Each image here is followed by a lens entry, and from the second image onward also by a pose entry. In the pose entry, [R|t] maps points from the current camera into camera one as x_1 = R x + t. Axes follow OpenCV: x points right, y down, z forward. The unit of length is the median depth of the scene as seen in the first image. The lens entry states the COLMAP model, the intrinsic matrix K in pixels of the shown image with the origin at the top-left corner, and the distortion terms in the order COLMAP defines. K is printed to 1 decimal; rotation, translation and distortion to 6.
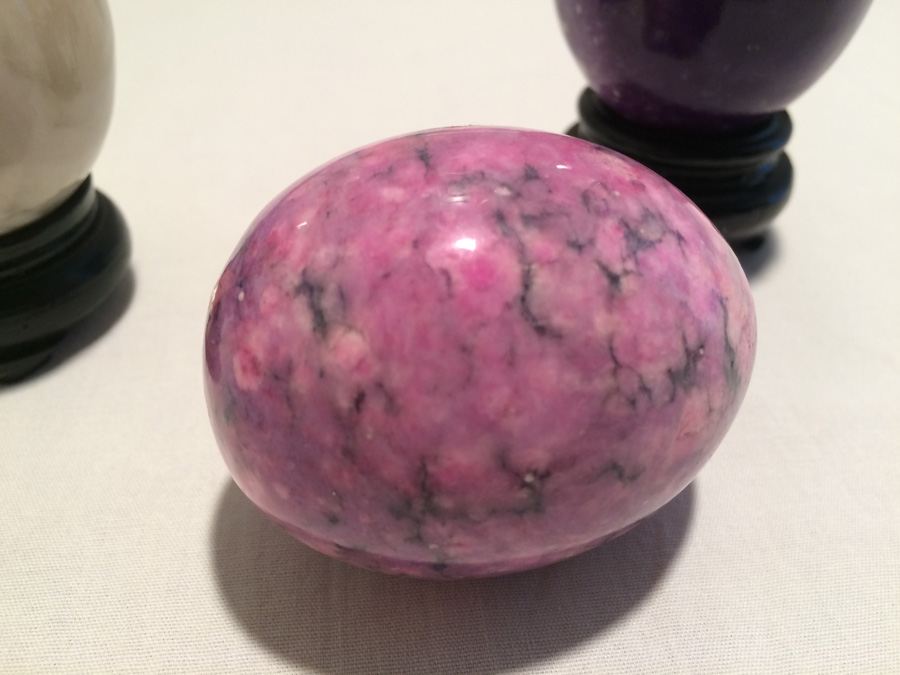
lens RADIAL K [[779.7, 0, 450.0], [0, 779.7, 337.5], [0, 0, 1]] dist [0.050442, -0.000329]
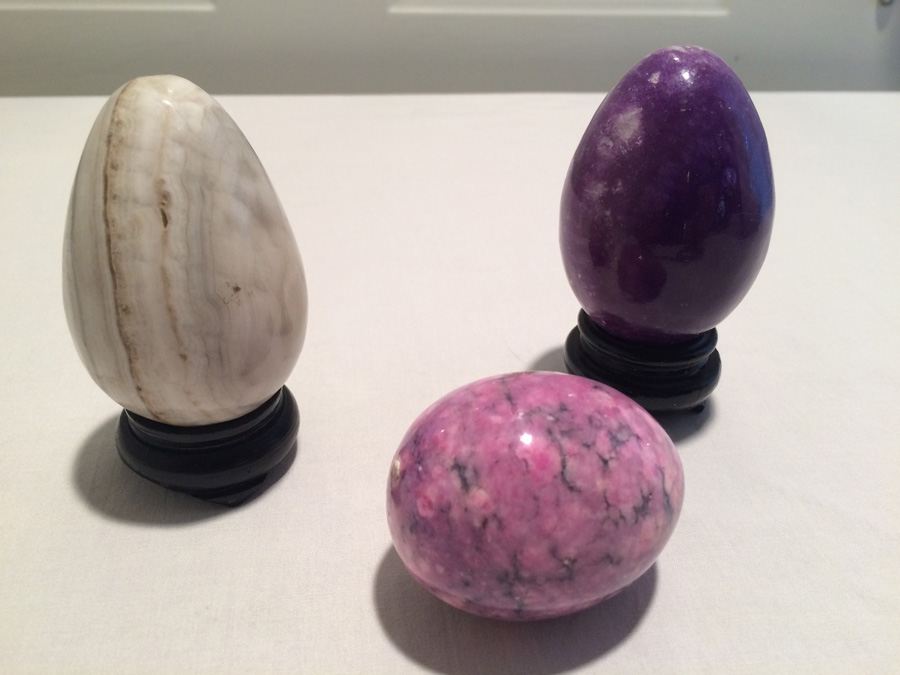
lens RADIAL K [[779.7, 0, 450.0], [0, 779.7, 337.5], [0, 0, 1]] dist [0.050442, -0.000329]
pose [[0.999967, 0.001782, 0.007942, -0.211775], [-0.000752, 0.991796, -0.127831, -0.134009], [-0.008104, 0.127821, 0.991764, -1.059003]]
